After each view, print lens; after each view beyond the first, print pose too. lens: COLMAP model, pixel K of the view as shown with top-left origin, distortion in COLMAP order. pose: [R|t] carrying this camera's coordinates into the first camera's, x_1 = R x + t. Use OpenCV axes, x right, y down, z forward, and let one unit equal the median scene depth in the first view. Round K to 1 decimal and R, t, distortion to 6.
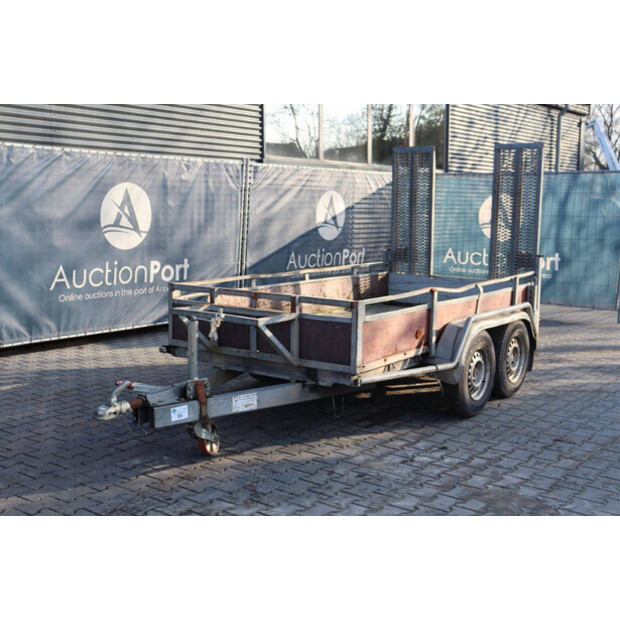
lens RADIAL K [[790.5, 0, 310.1], [0, 790.5, 310.1], [0, 0, 1]] dist [0.030267, 0.000000]
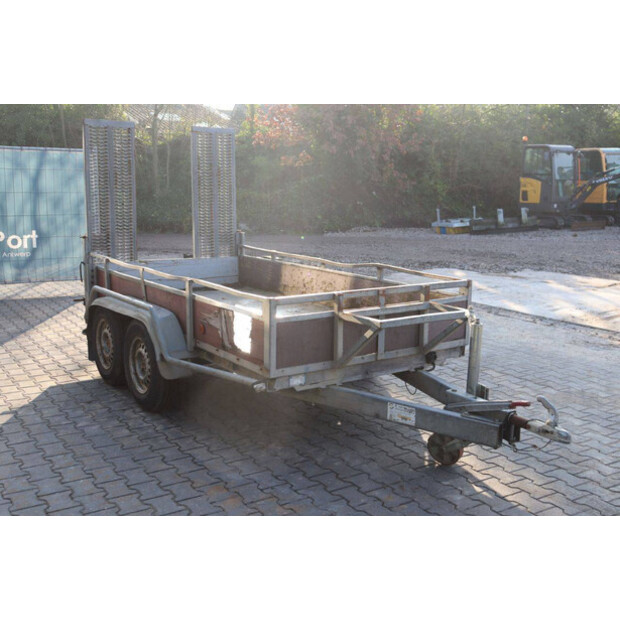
lens RADIAL K [[706.8, 0, 308.1], [0, 706.8, 311.6], [0, 0, 1]] dist [0.004474, 0.000000]
pose [[0.336469, -0.175152, 0.925262, -0.873648], [0.116560, 0.982741, 0.143646, -0.125269], [-0.934453, 0.059516, 0.351078, 0.802424]]
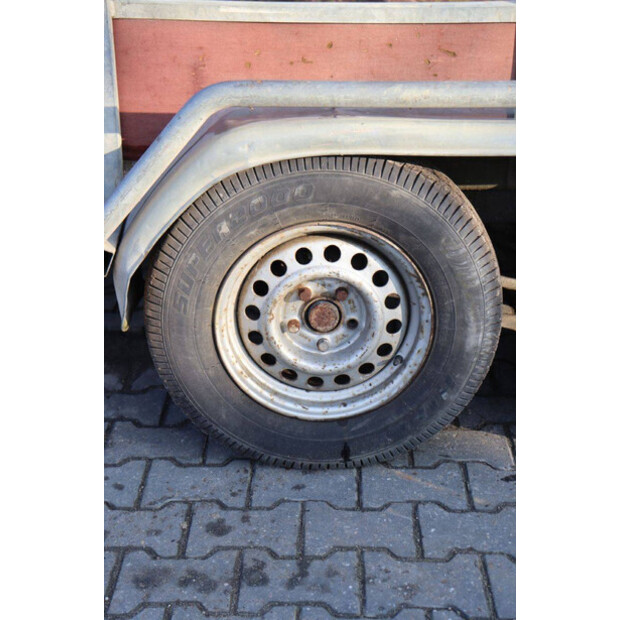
lens RADIAL K [[1075.0, 0, 306.9], [0, 1075.0, 307.1], [0, 0, 1]] dist [0.193372, 0.000000]
pose [[0.584350, 0.341775, -0.736020, 0.519448], [-0.101893, 0.930708, 0.351283, -0.049825], [0.805079, -0.130277, 0.578684, 0.907431]]
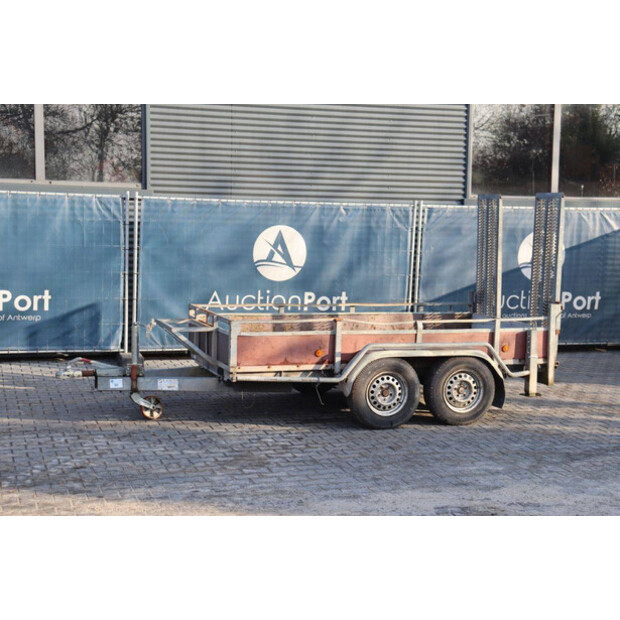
lens RADIAL K [[1057.9, 0, 311.1], [0, 1057.9, 311.0], [0, 0, 1]] dist [0.197245, 0.000000]
pose [[0.815945, 0.057120, -0.575300, 1.171141], [-0.088143, 0.995765, -0.026145, 0.008865], [0.571370, 0.072042, 0.817524, -0.433034]]
